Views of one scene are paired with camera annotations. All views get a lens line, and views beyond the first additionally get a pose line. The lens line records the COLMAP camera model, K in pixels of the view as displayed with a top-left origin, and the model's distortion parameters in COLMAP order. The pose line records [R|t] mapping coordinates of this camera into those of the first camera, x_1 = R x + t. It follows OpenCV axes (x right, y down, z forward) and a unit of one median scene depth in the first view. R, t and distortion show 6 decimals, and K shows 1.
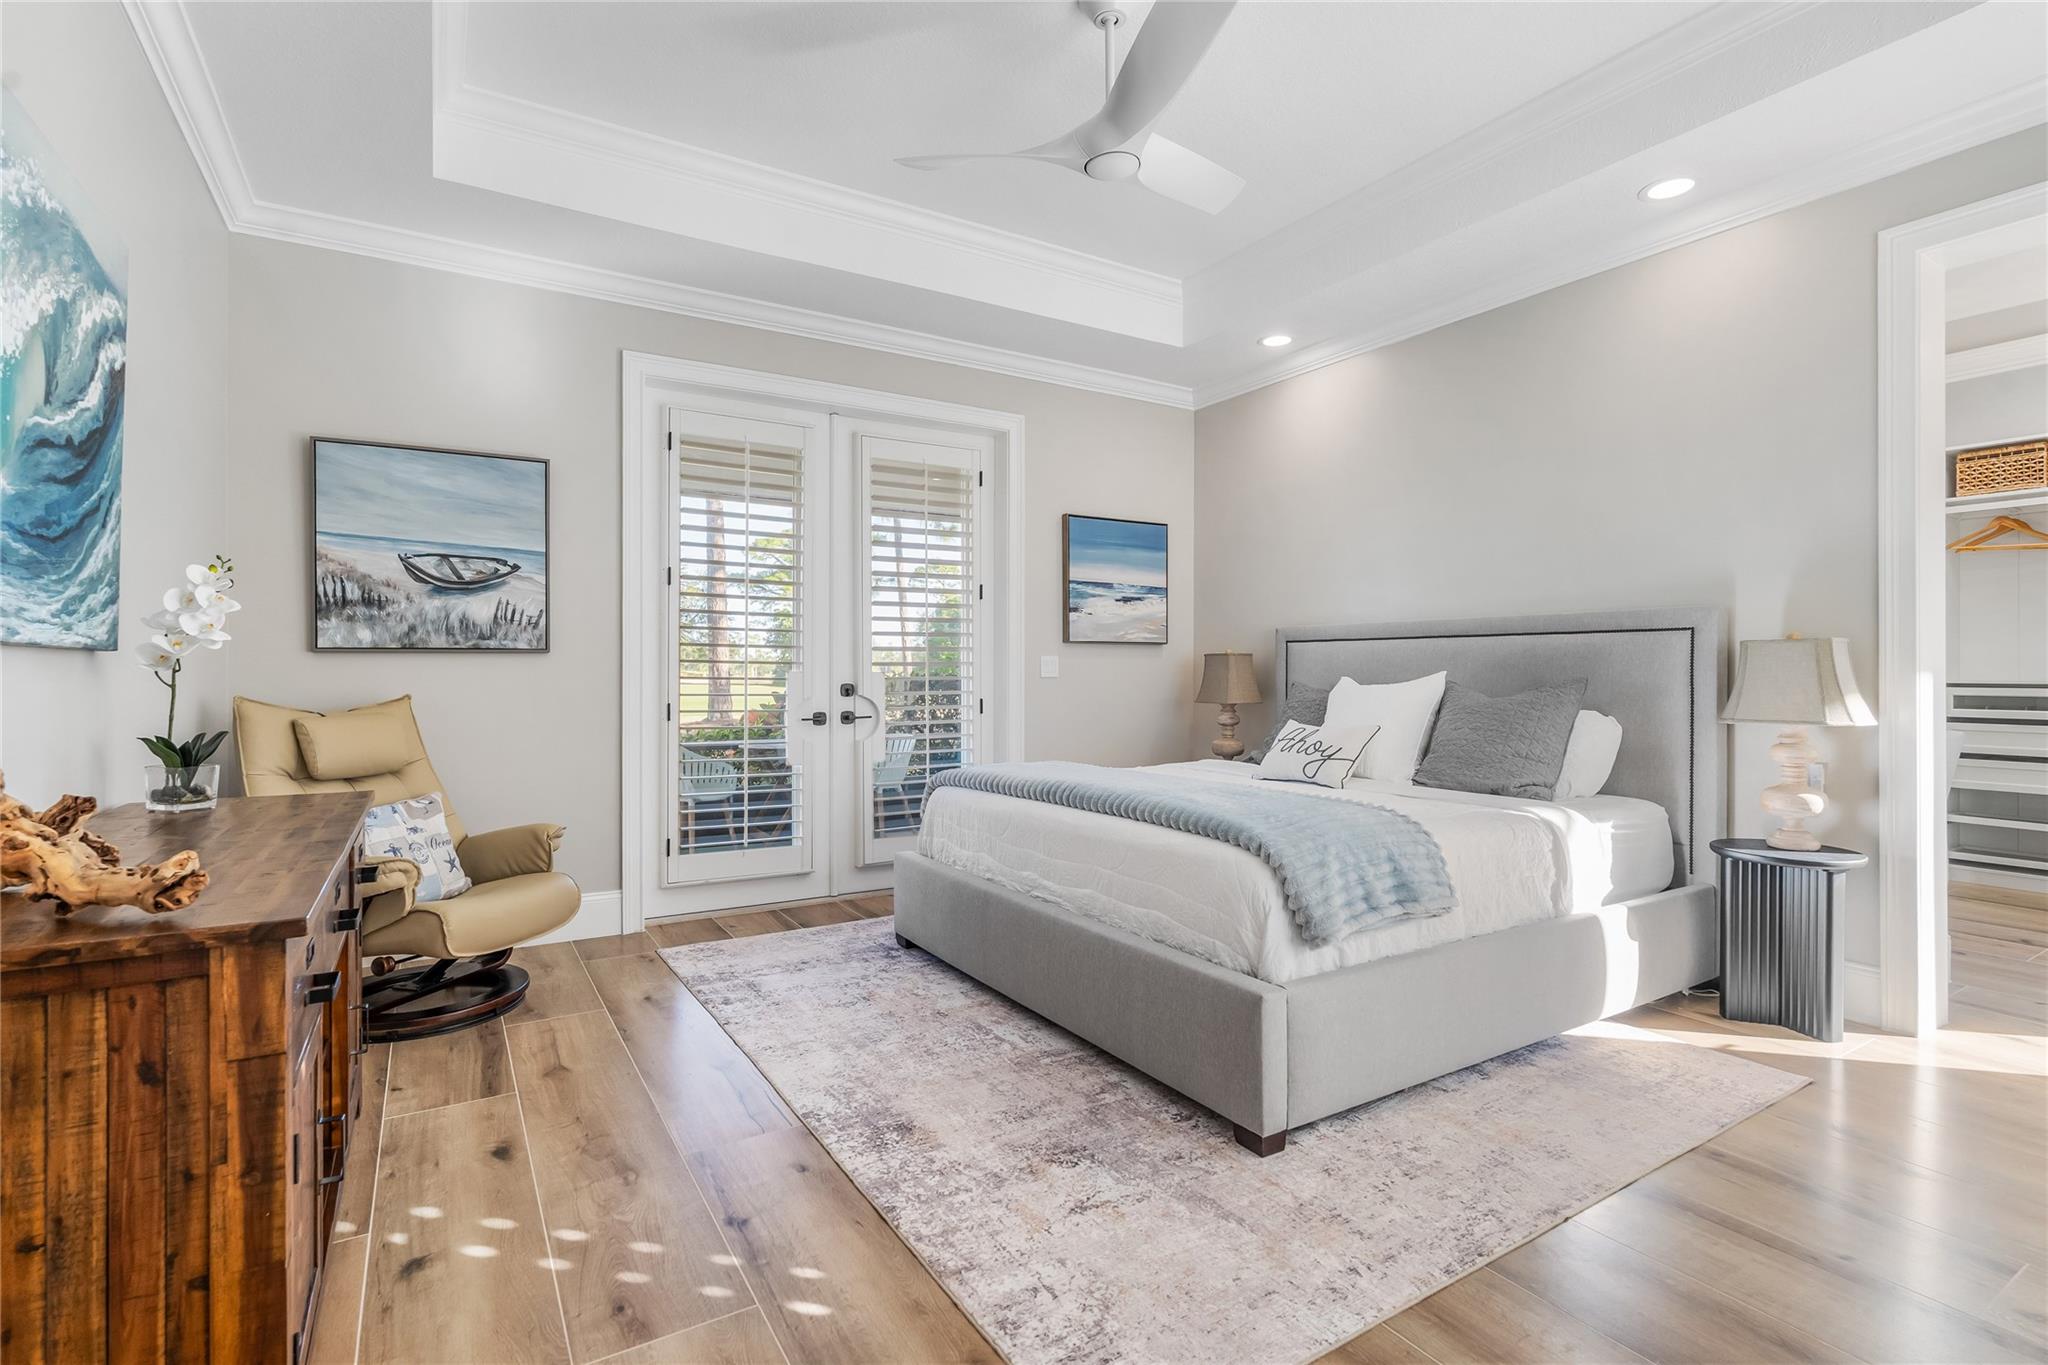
lens RADIAL K [[966.8, 0, 1053.4], [0, 966.8, 671.5], [0, 0, 1]] dist [-0.002769, 0.000407]
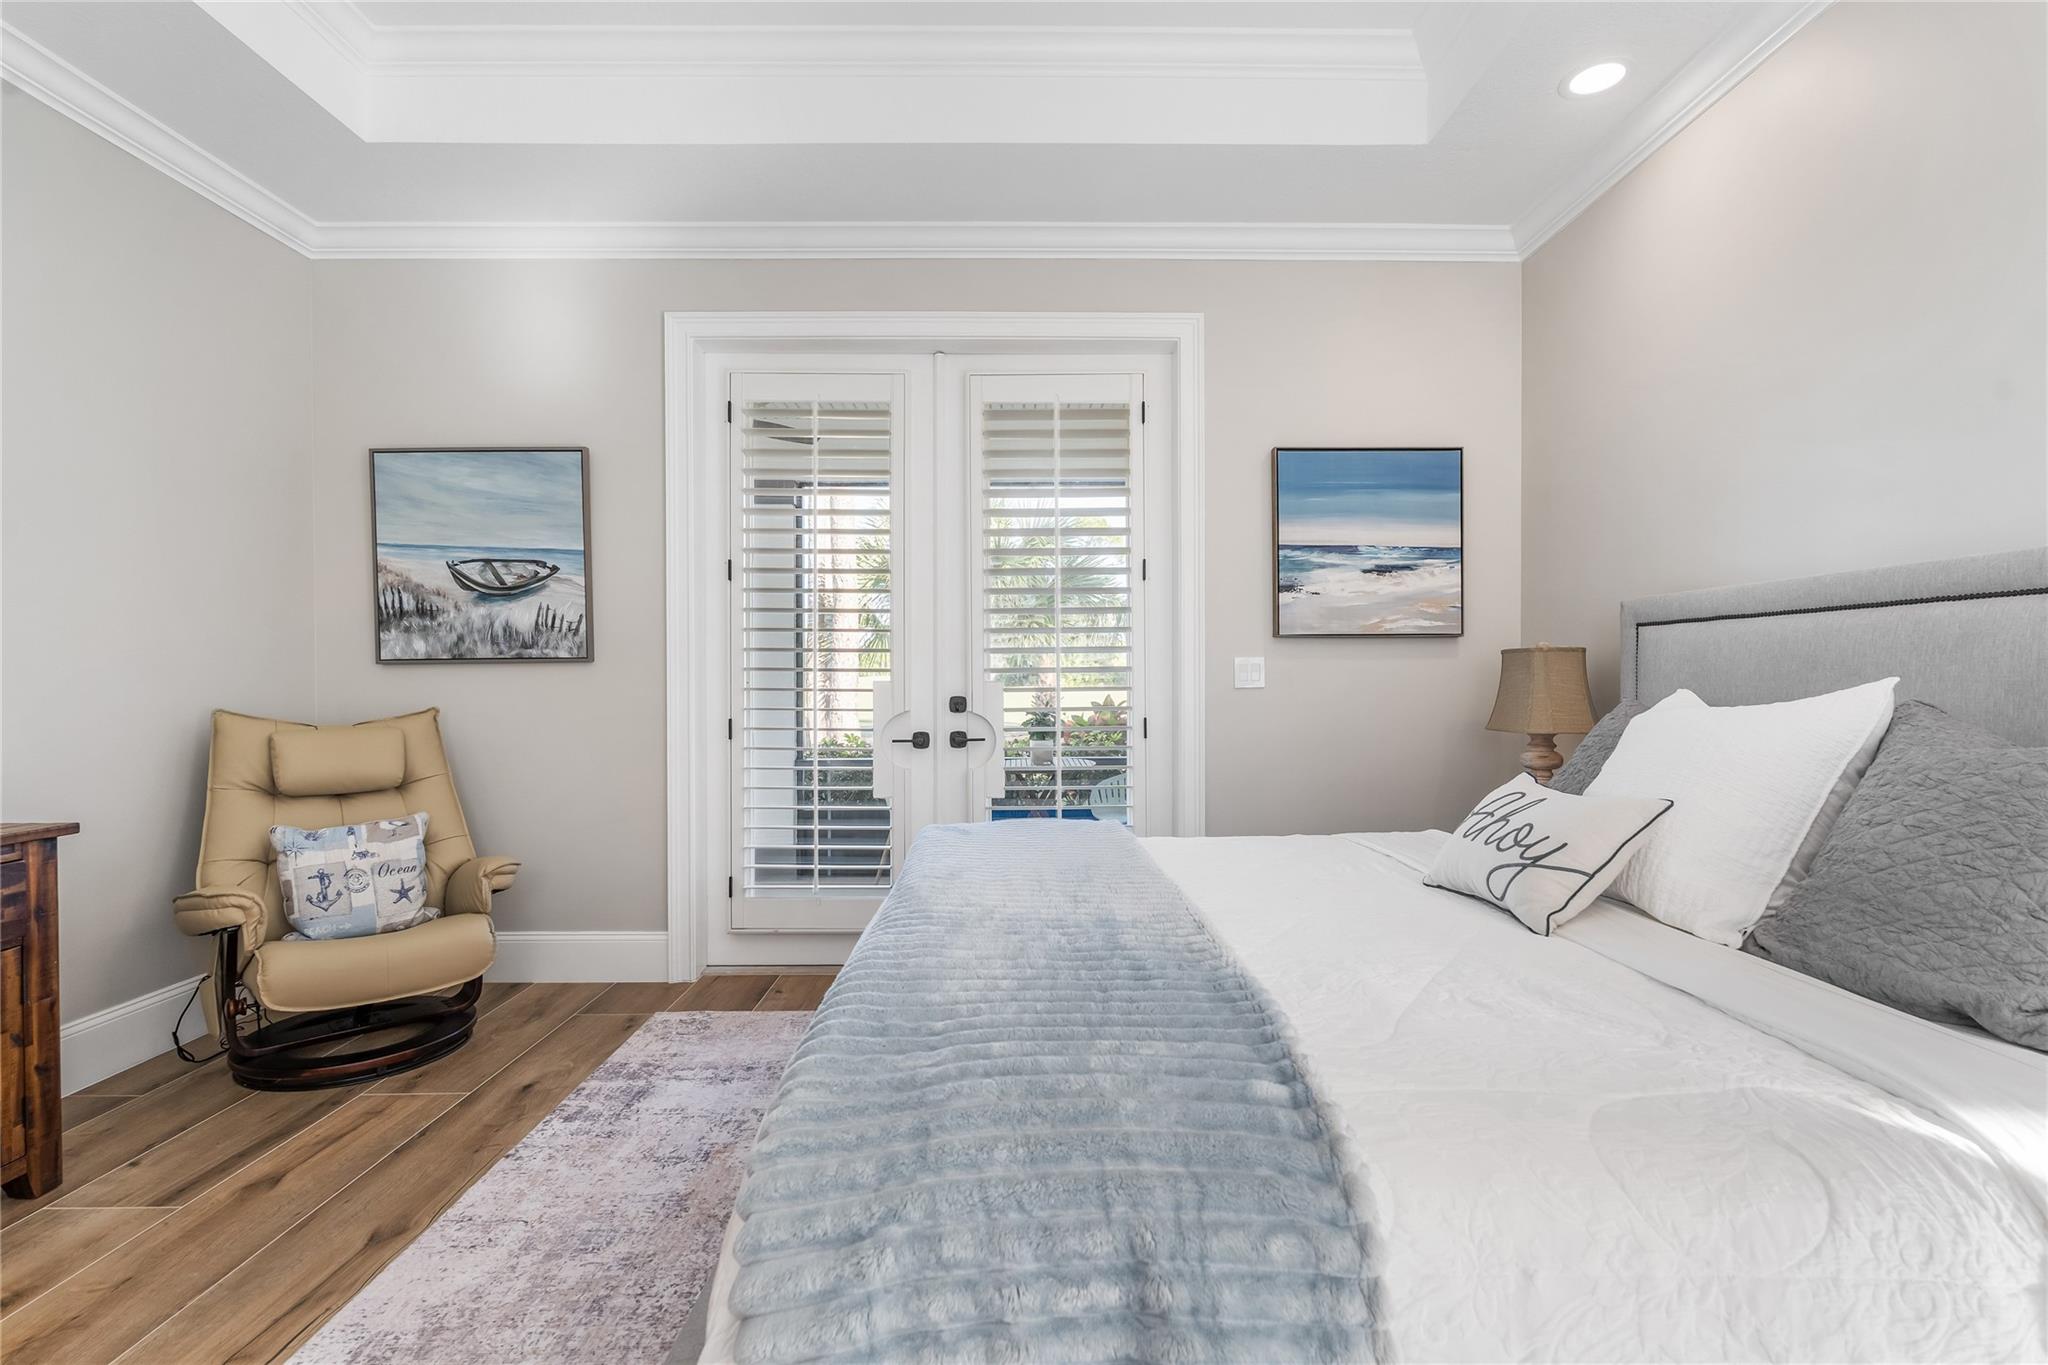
lens RADIAL K [[966.8, 0, 1043.7], [0, 966.8, 687.3], [0, 0, 1]] dist [-0.002769, 0.000407]
pose [[0.852720, 0.000613, -0.522367, 0.324507], [0.004340, 0.999956, 0.008259, -0.001174], [0.522350, -0.009309, 0.852681, 0.470961]]
